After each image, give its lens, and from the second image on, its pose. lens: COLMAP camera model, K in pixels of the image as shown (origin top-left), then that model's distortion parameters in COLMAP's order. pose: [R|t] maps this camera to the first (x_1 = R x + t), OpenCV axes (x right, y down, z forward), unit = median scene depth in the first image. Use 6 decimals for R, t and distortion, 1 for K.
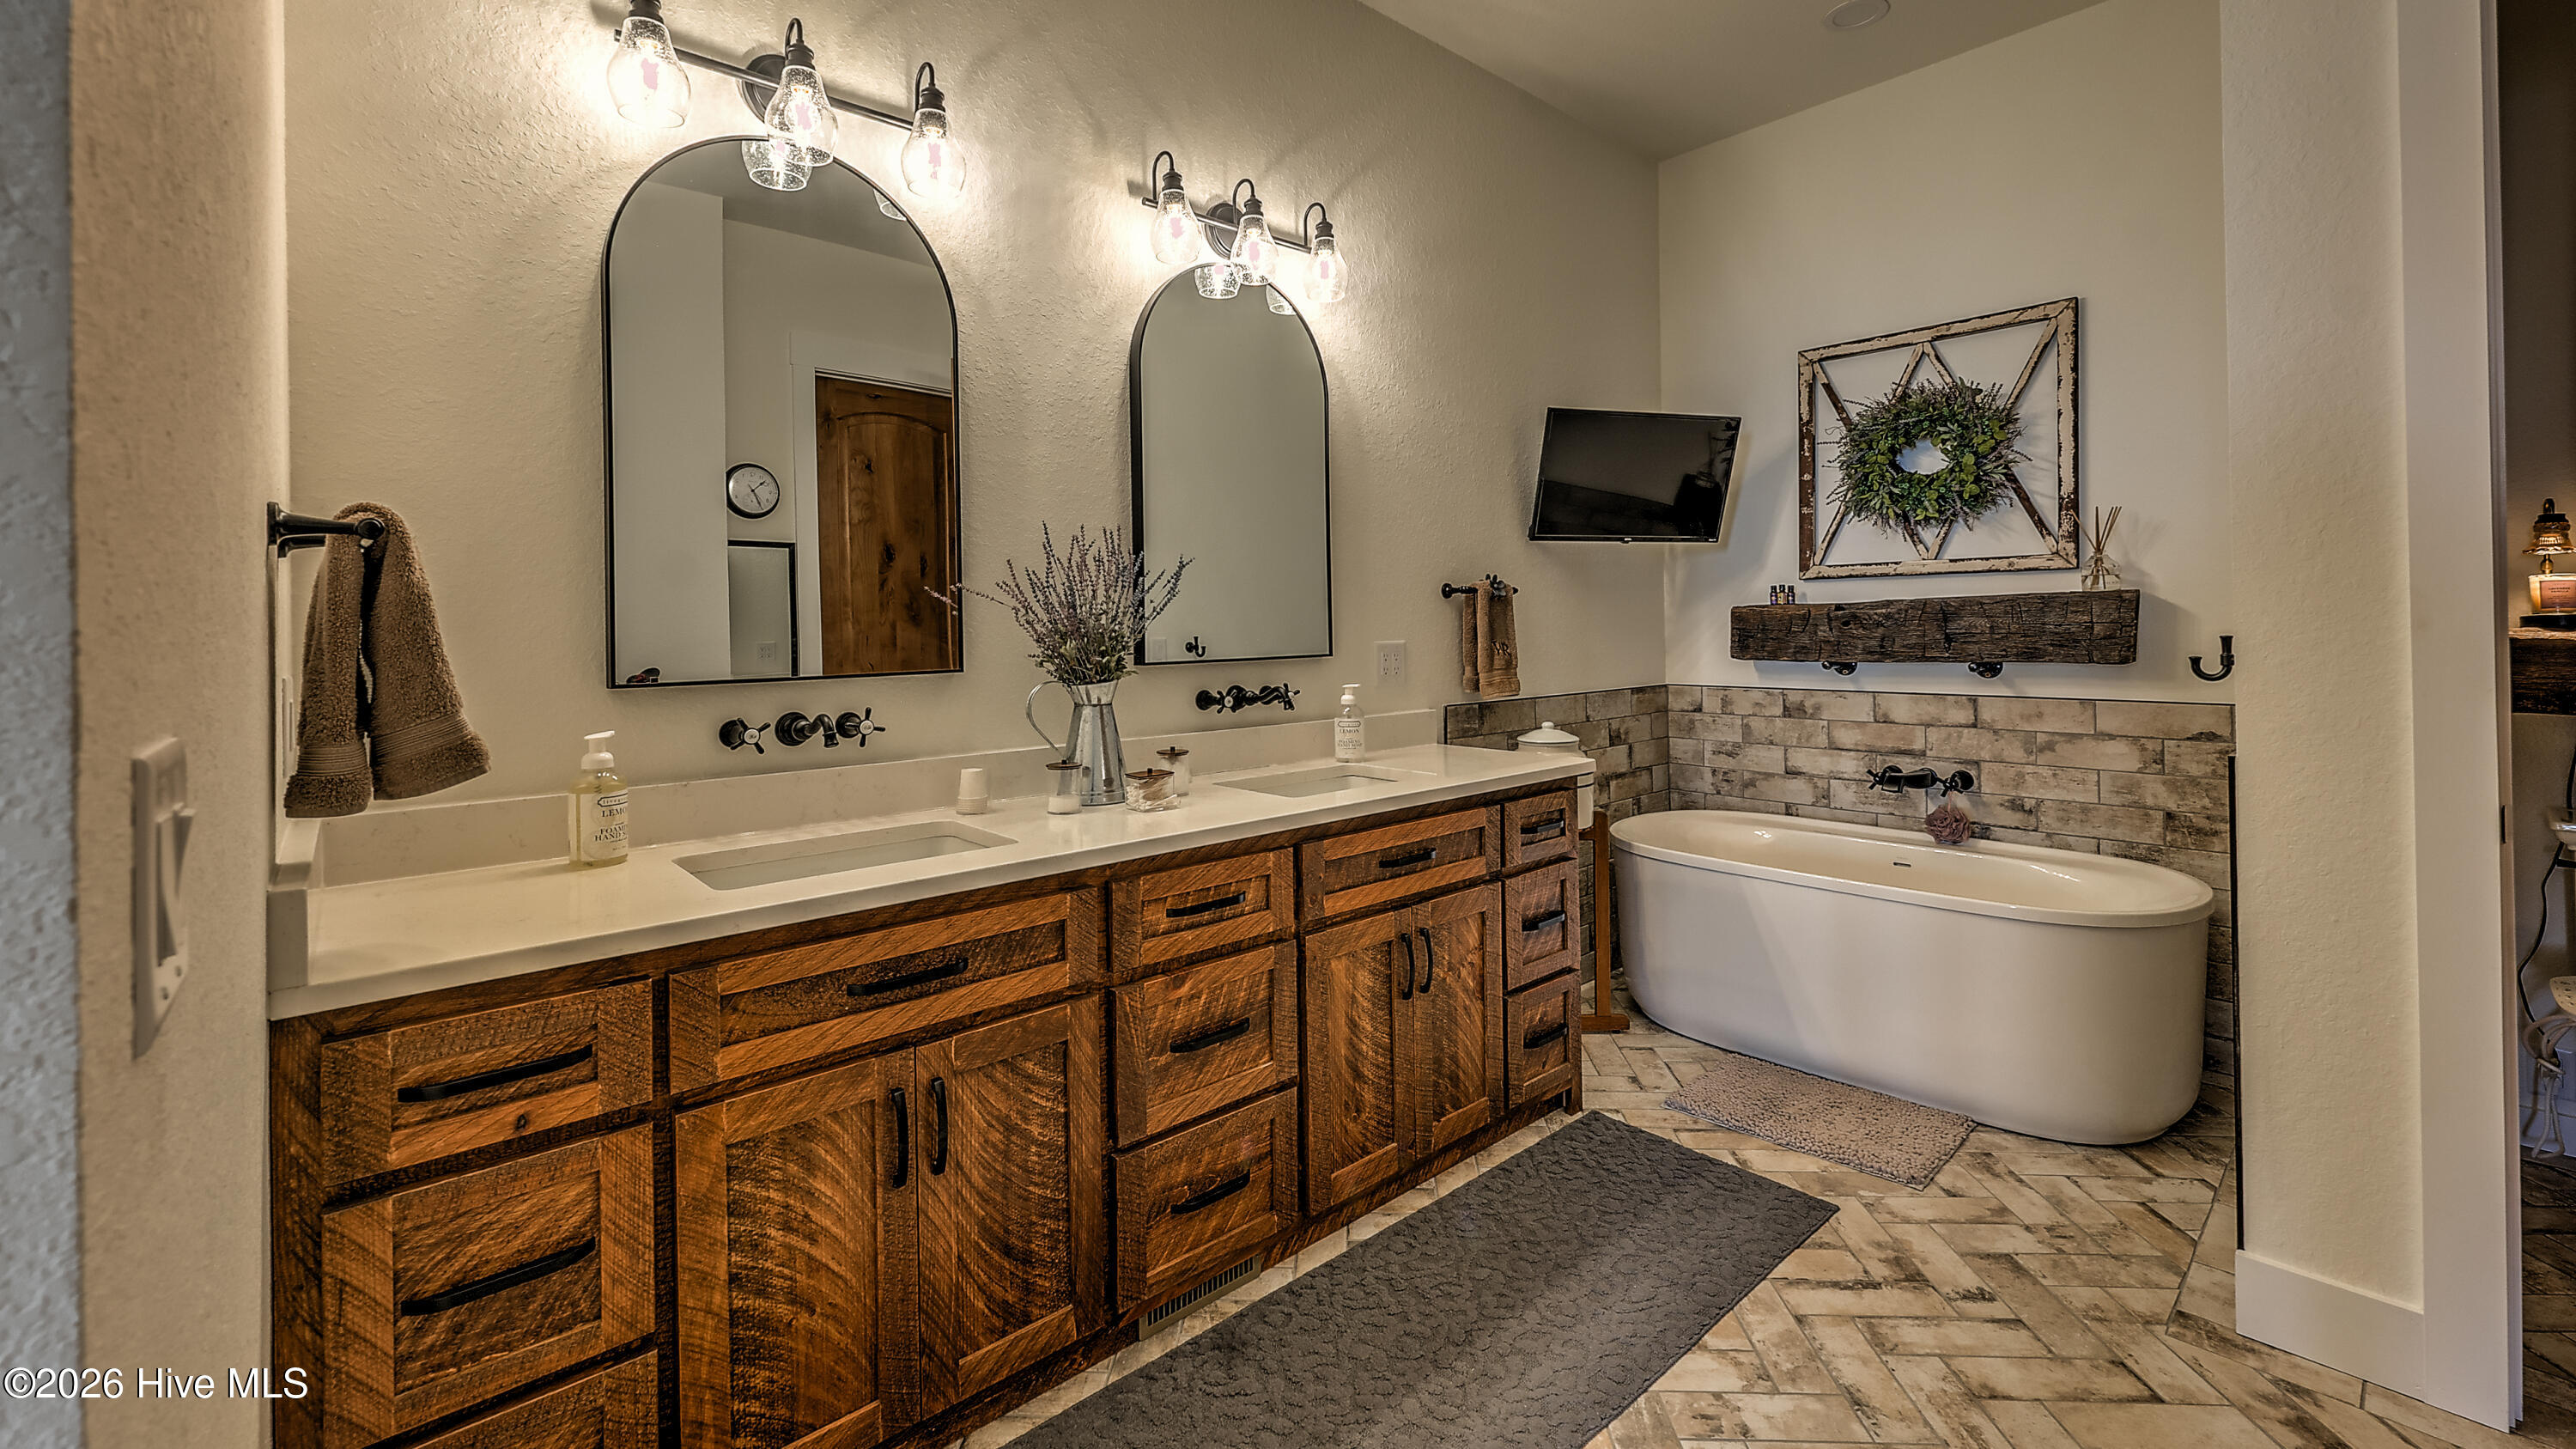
lens RADIAL K [[1055.5, 0, 1288.9], [0, 1055.5, 629.8], [0, 0, 1]] dist [0.000122, 0.000265]
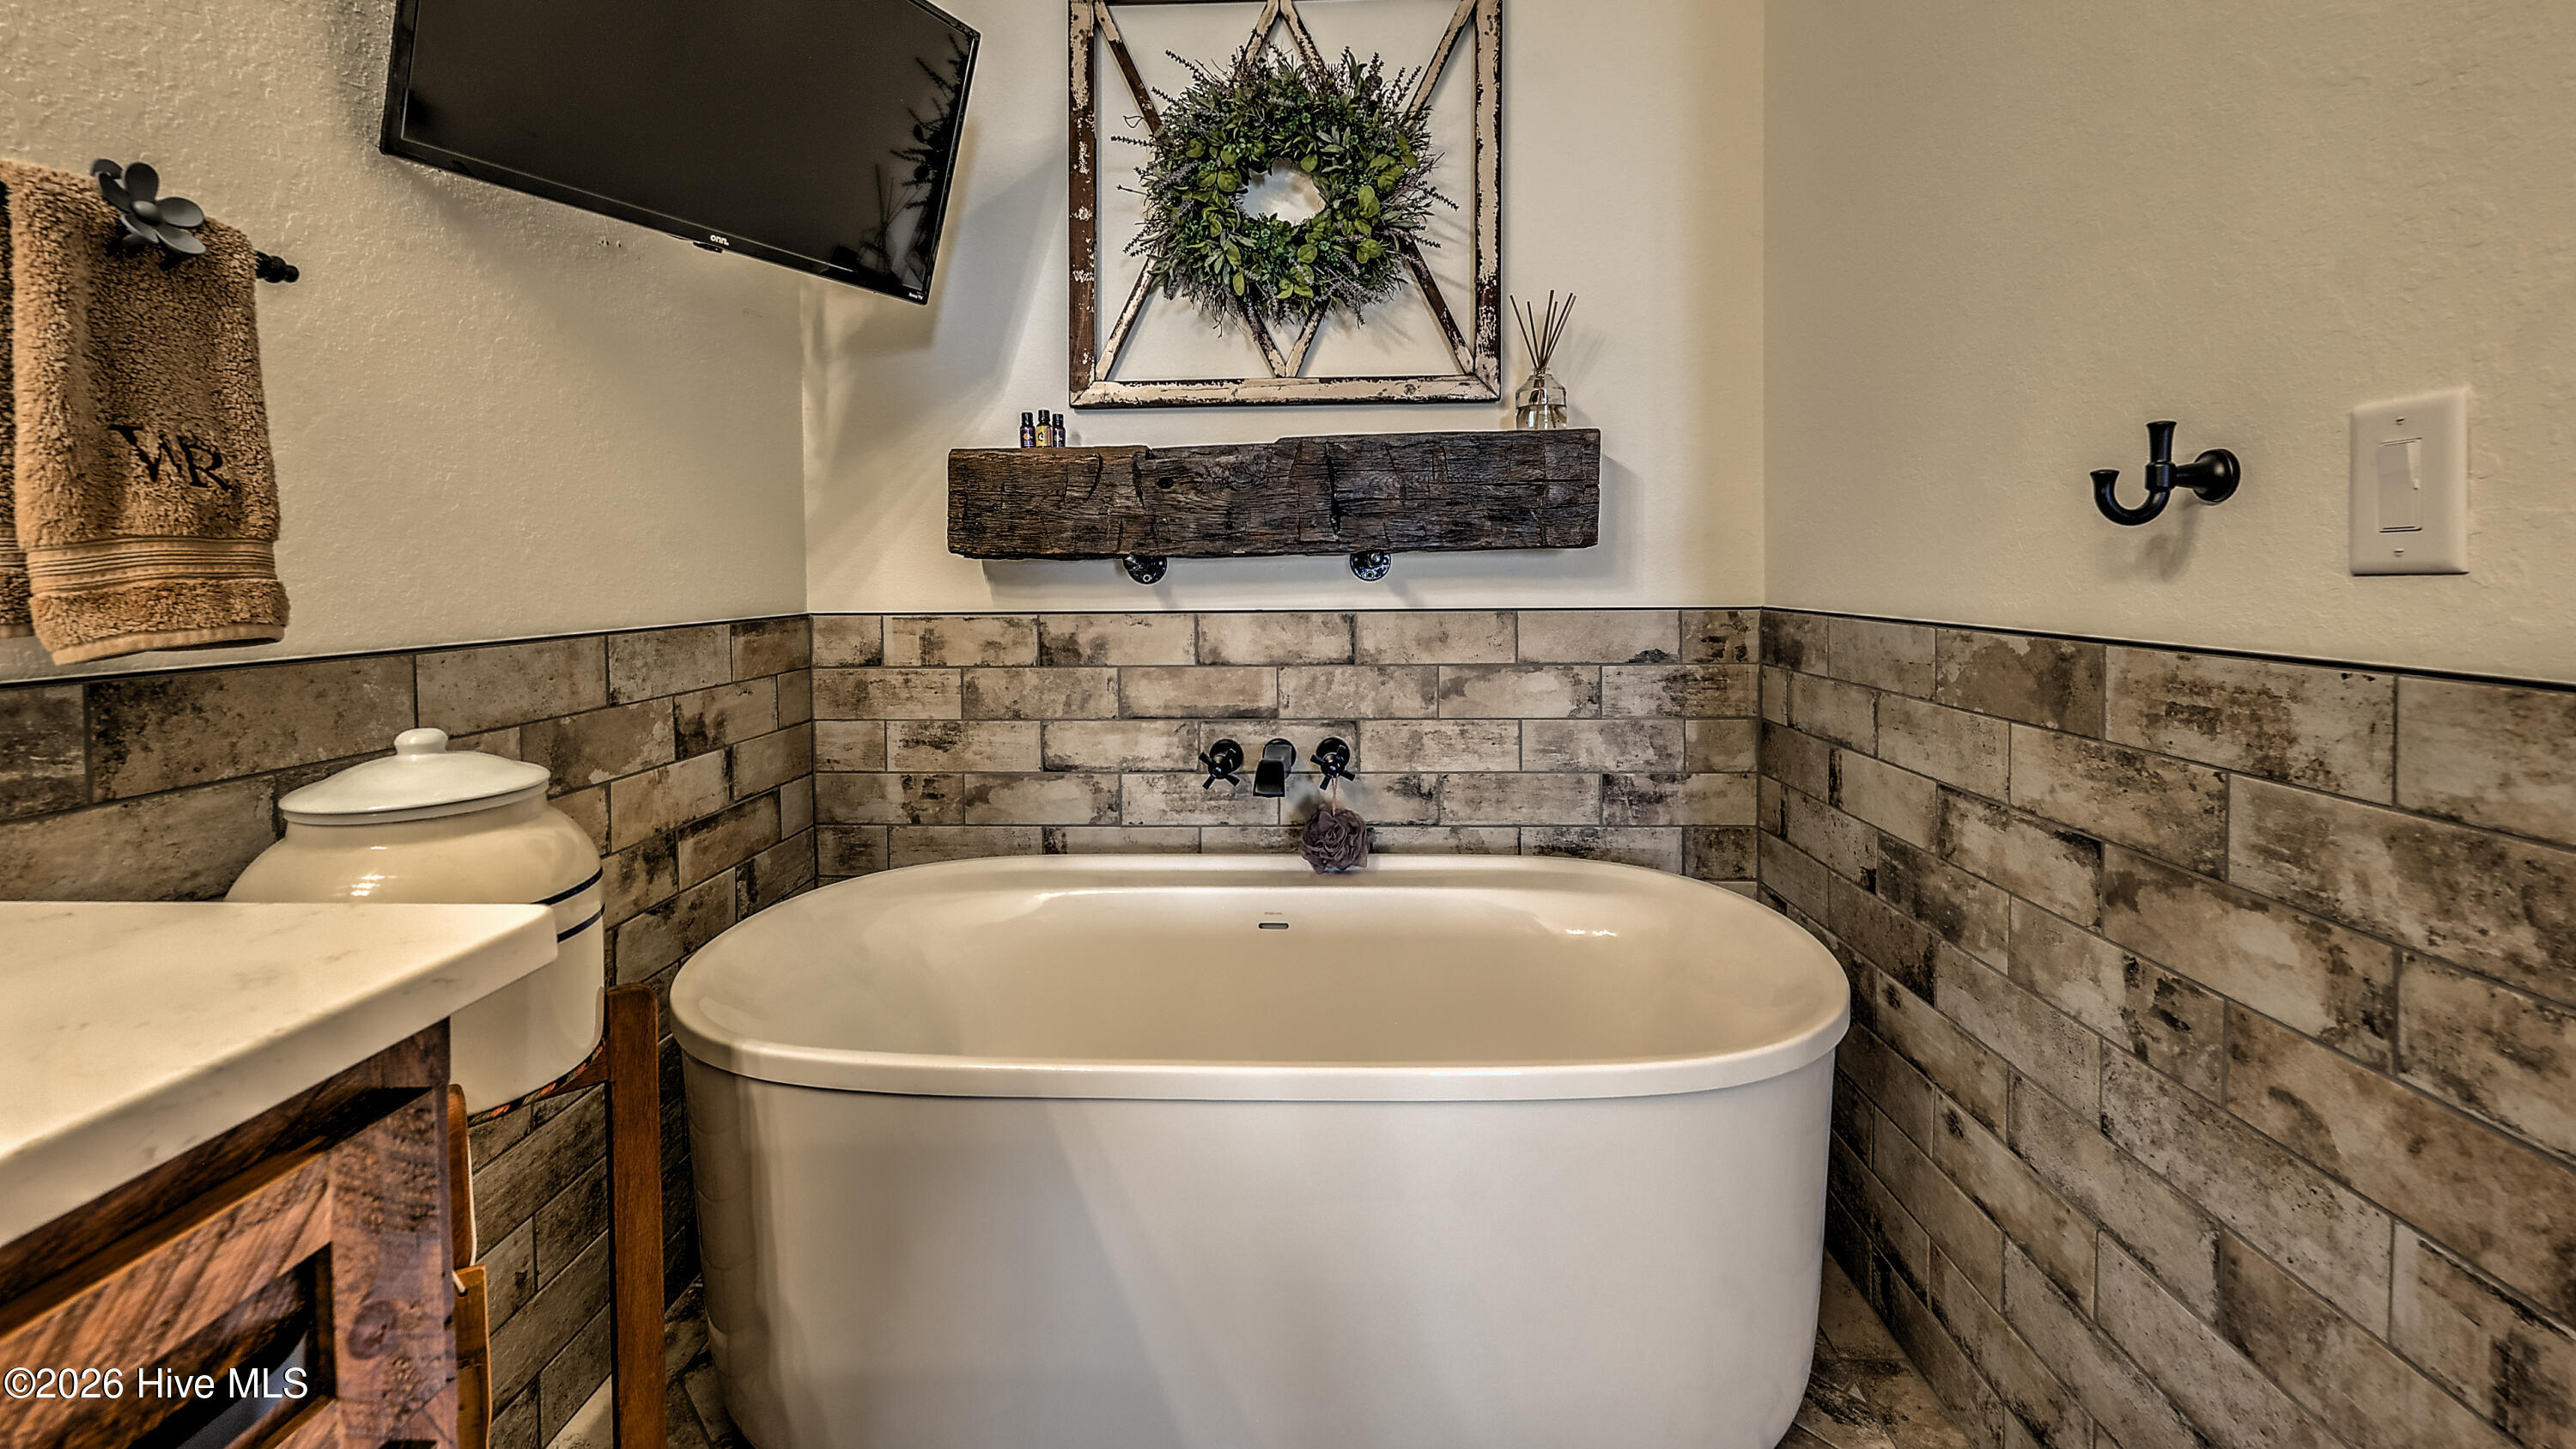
lens RADIAL K [[1052.1, 0, 1292.4], [0, 1052.1, 593.8], [0, 0, 1]] dist [-0.000310, -0.000055]
pose [[0.693803, -0.008414, 0.720116, 0.198863], [0.002306, 0.999953, 0.009462, 0.047162], [-0.720161, -0.004904, 0.693790, 0.612508]]
